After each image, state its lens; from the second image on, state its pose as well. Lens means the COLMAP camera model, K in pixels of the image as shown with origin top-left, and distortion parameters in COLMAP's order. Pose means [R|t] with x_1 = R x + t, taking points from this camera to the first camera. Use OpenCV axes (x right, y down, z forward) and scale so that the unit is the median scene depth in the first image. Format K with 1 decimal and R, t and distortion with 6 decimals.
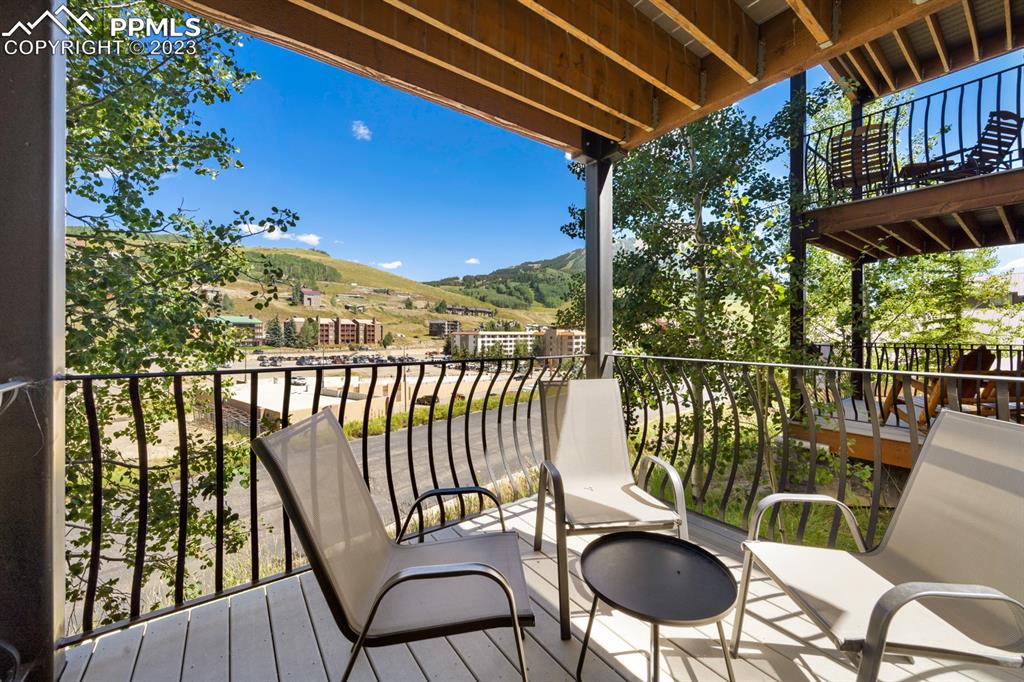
lens RADIAL K [[399.3, 0, 509.5], [0, 399.3, 335.3], [0, 0, 1]] dist [-0.008875, 0.000261]
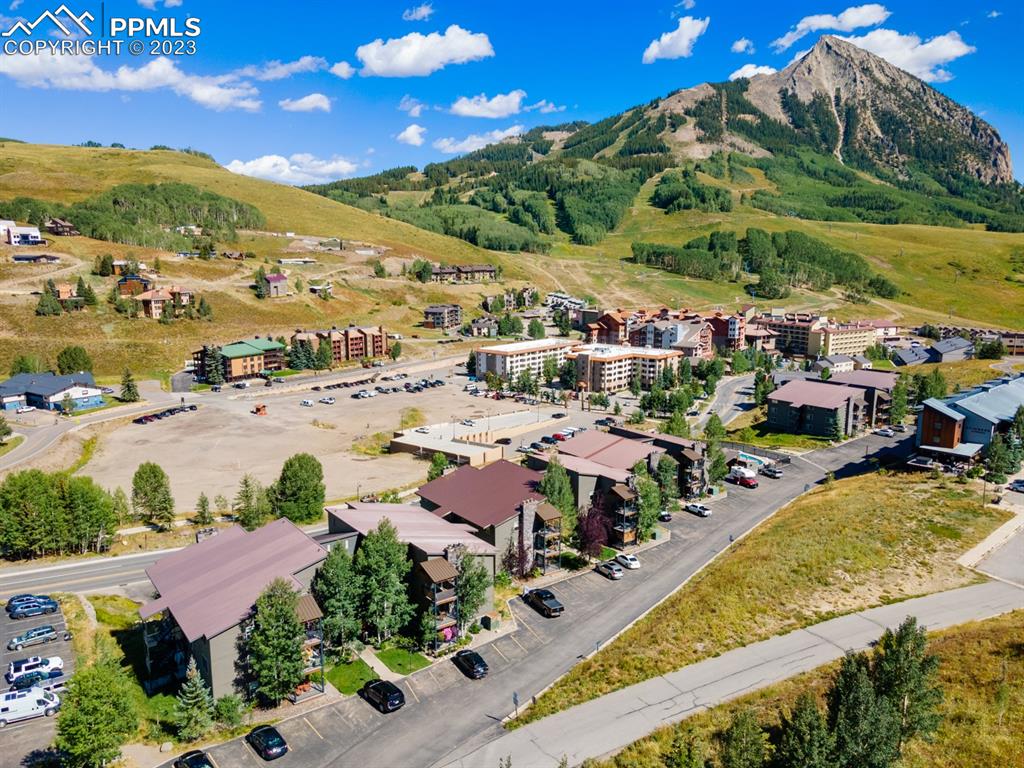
lens RADIAL K [[727.4, 0, 512.4], [0, 727.4, 385.0], [0, 0, 1]] dist [0.004403, 0.001940]
pose [[0.999973, -0.003133, 0.006580, -0.069902], [0.002051, 0.987358, 0.158491, -0.185959], [-0.006993, -0.158473, 0.987338, -0.654426]]
